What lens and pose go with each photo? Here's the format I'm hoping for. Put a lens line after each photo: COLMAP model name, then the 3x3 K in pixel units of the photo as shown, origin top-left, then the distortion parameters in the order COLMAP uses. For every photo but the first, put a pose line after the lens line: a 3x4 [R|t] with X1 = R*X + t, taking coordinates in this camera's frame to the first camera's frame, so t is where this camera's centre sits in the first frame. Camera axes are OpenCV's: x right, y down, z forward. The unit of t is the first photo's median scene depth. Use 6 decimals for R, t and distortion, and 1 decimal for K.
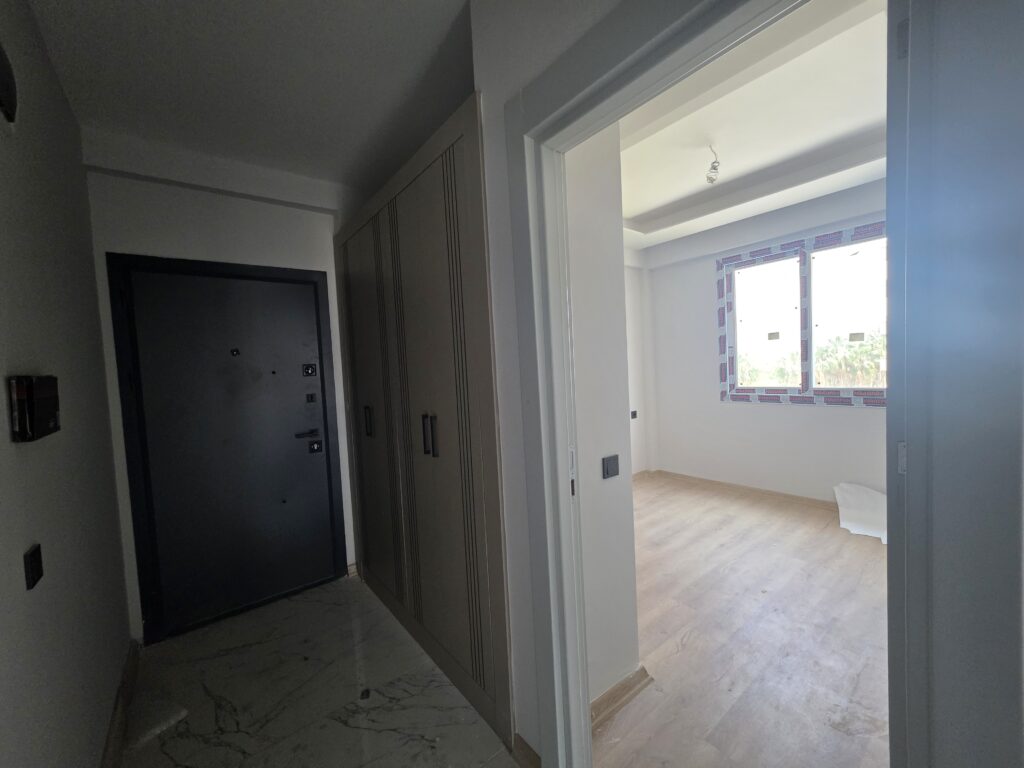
lens RADIAL K [[407.5, 0, 516.6], [0, 407.5, 387.6], [0, 0, 1]] dist [0.001454, 0.000523]
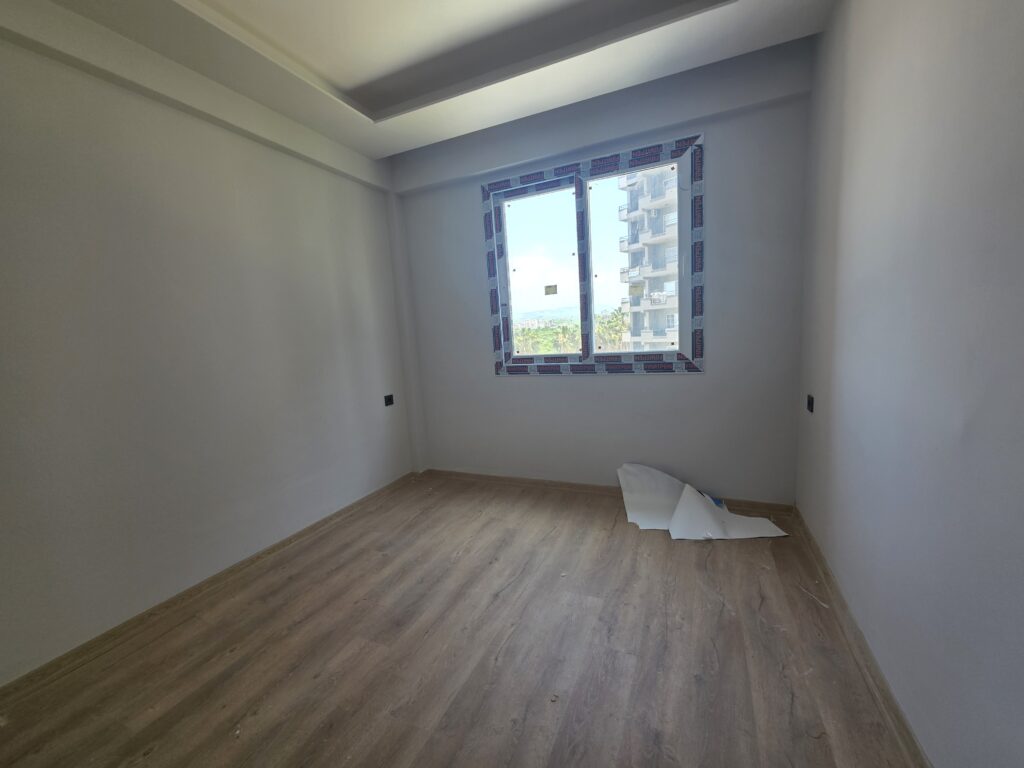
lens RADIAL K [[407.5, 0, 516.6], [0, 407.5, 387.6], [0, 0, 1]] dist [0.001454, 0.000523]
pose [[0.886602, -0.067995, 0.457509, 0.207997], [0.041774, 0.996865, 0.067199, 0.007101], [-0.460643, -0.040466, 0.886662, 0.339334]]
